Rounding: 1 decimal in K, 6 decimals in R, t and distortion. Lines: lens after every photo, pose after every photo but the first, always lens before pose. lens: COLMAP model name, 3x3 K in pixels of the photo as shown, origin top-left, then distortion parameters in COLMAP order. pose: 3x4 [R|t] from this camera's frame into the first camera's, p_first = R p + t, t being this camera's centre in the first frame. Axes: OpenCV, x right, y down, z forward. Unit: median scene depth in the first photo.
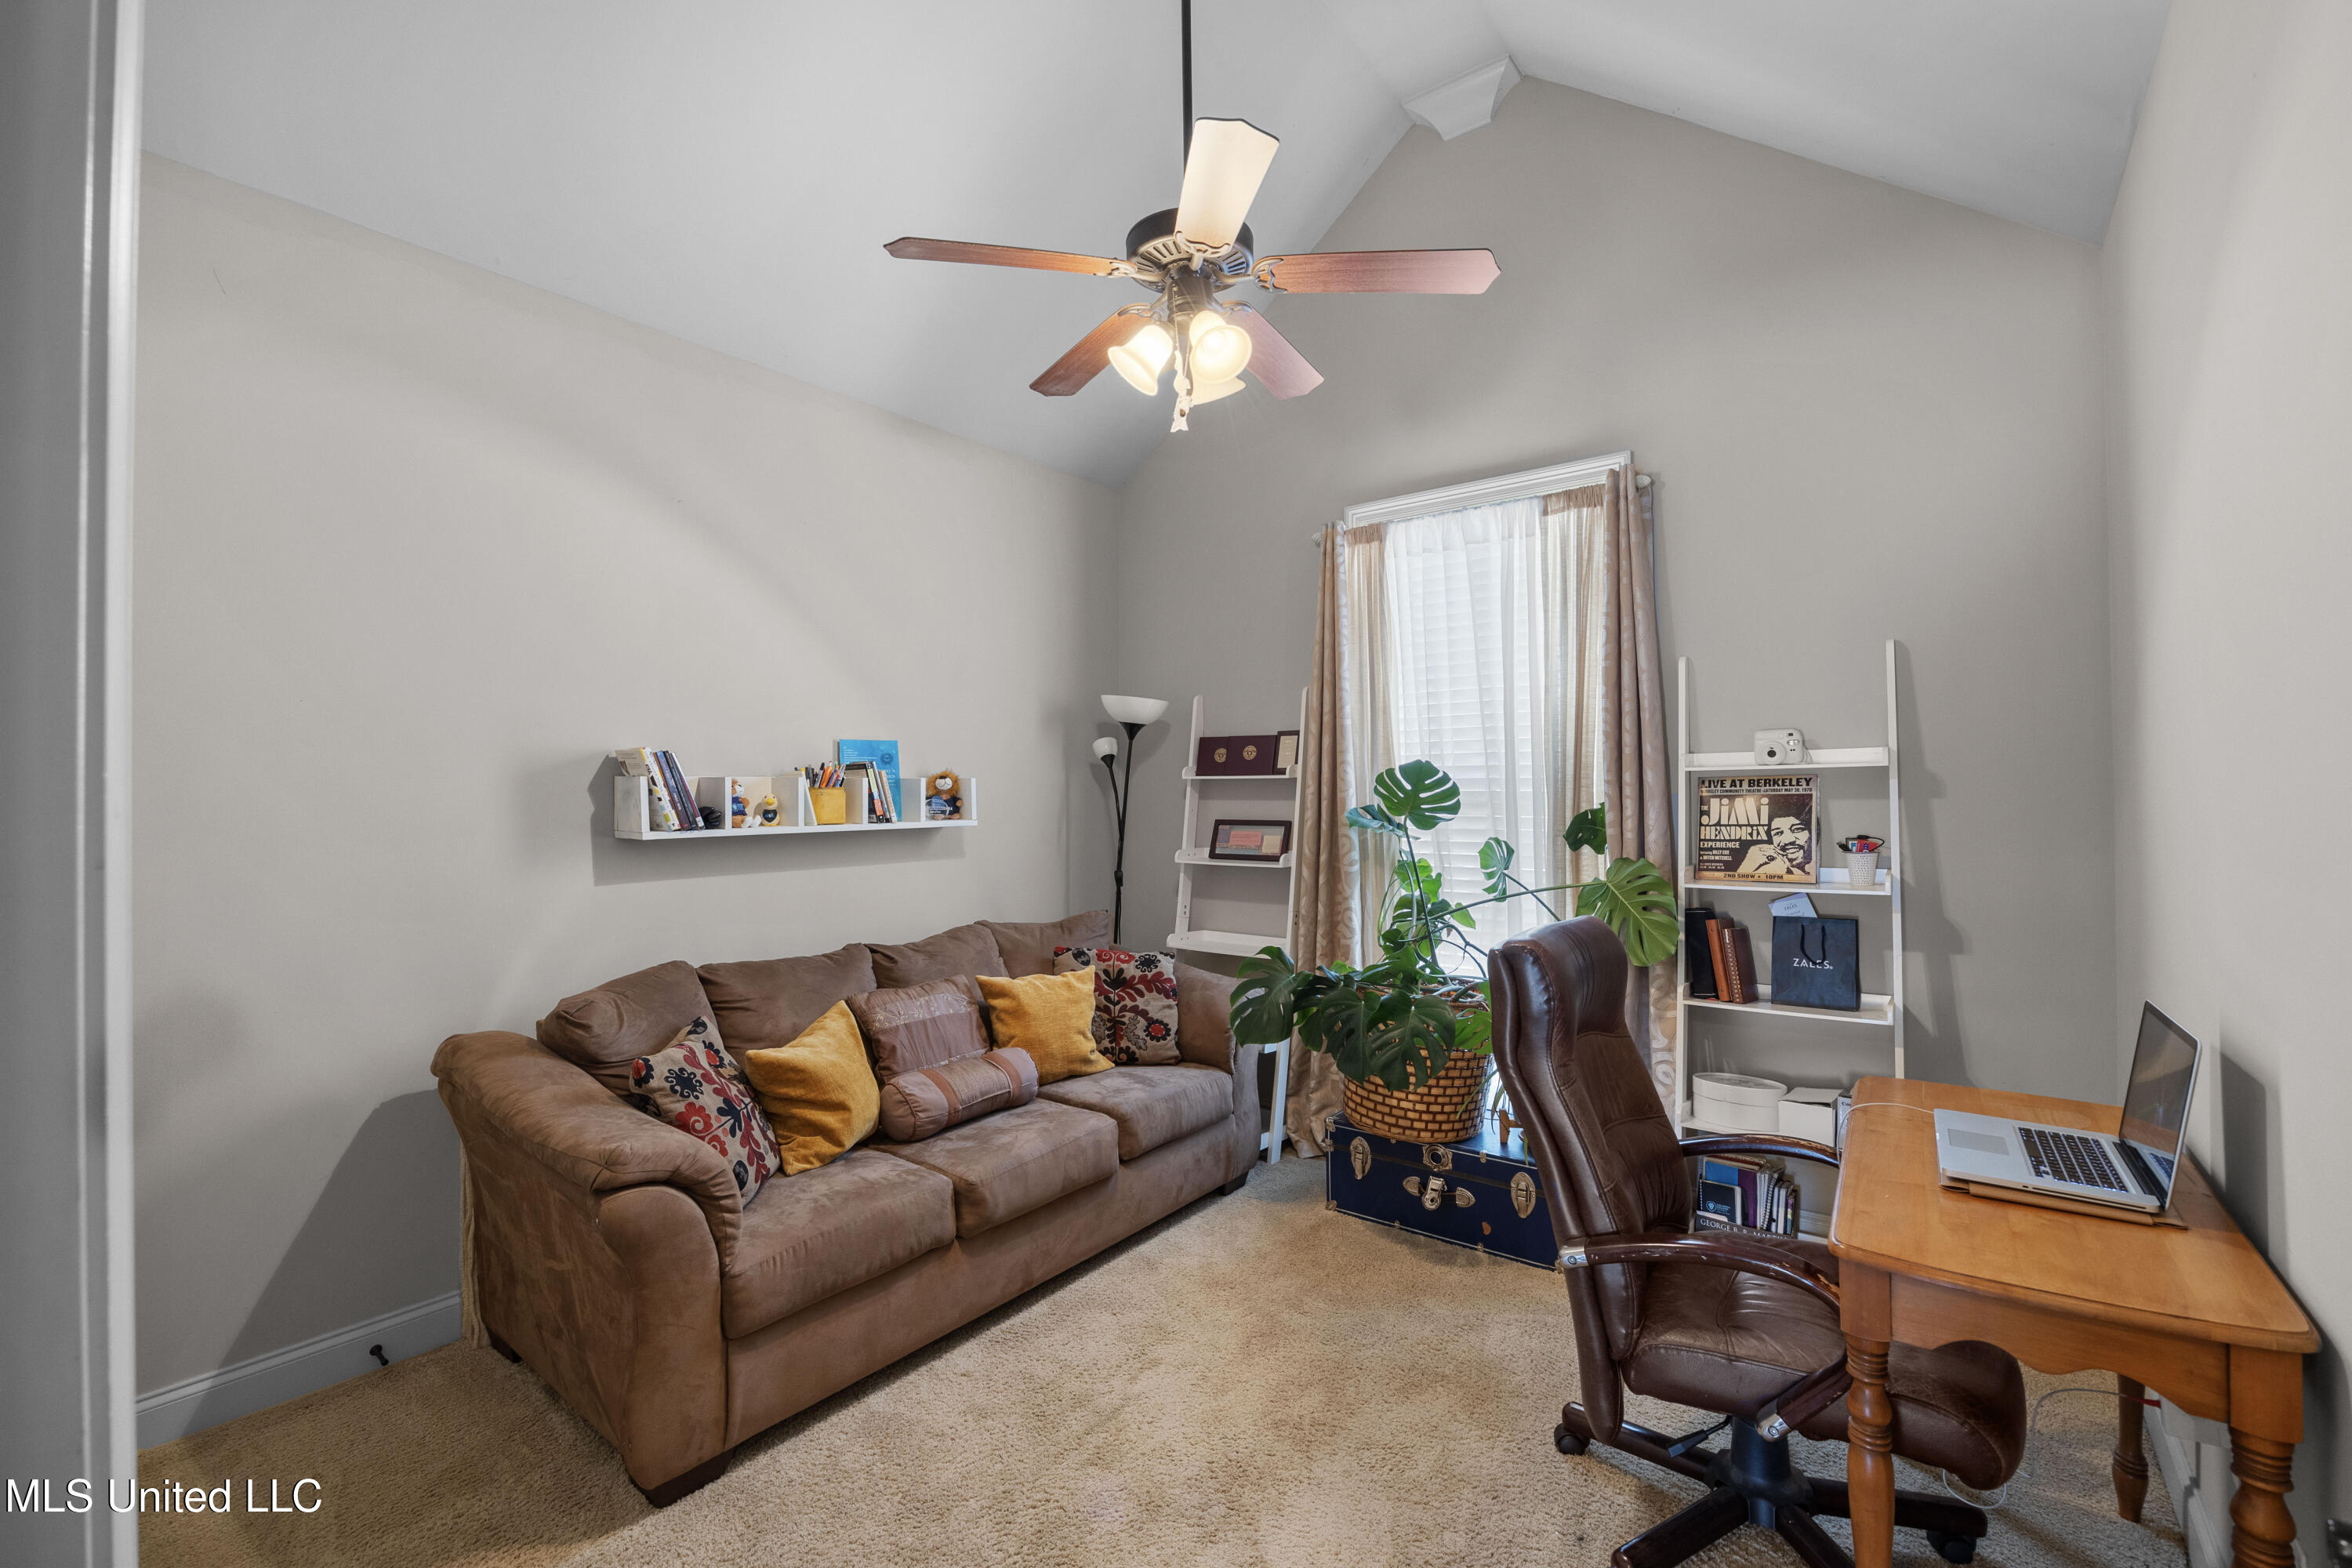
lens RADIAL K [[1011.9, 0, 1171.8], [0, 1011.9, 791.2], [0, 0, 1]] dist [-0.000887, -0.000021]
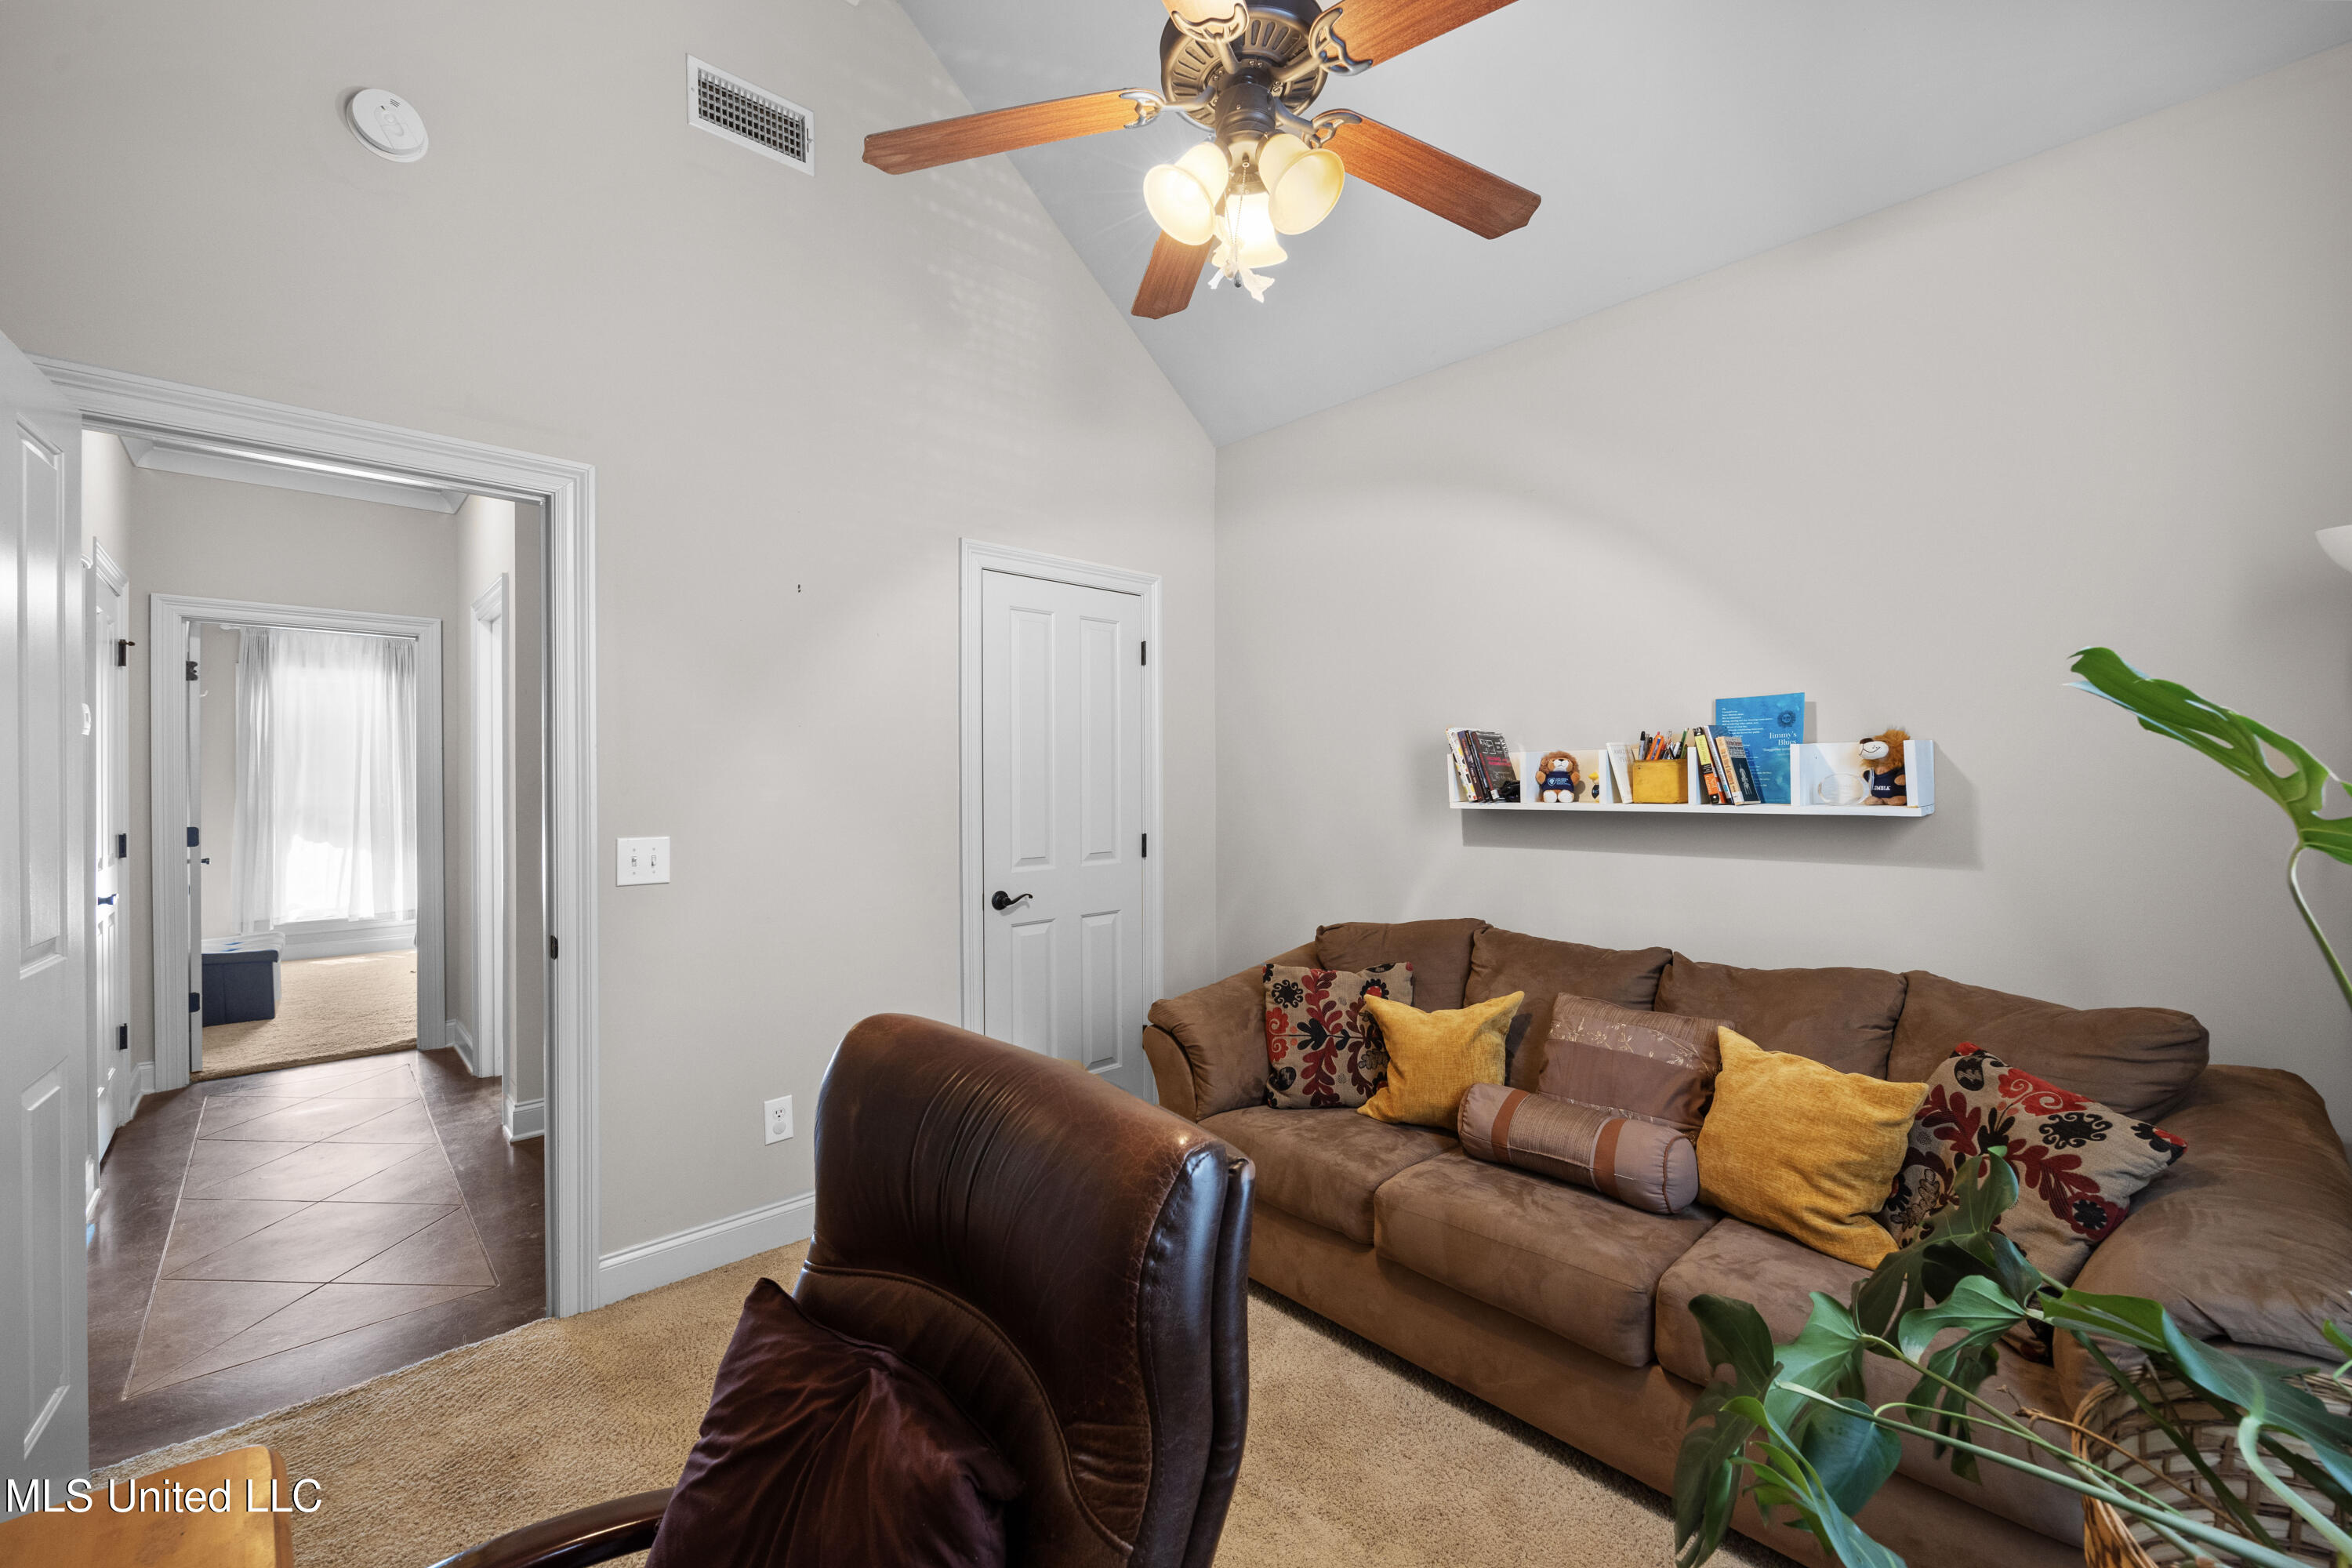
lens RADIAL K [[948.3, 0, 1169.0], [0, 948.3, 774.0], [0, 0, 1]] dist [-0.000625, -0.000050]
pose [[-0.161250, 0.007968, -0.986881, 0.573753], [0.012777, 0.999900, 0.005986, -0.002095], [0.986831, -0.011644, -0.161336, 0.810415]]
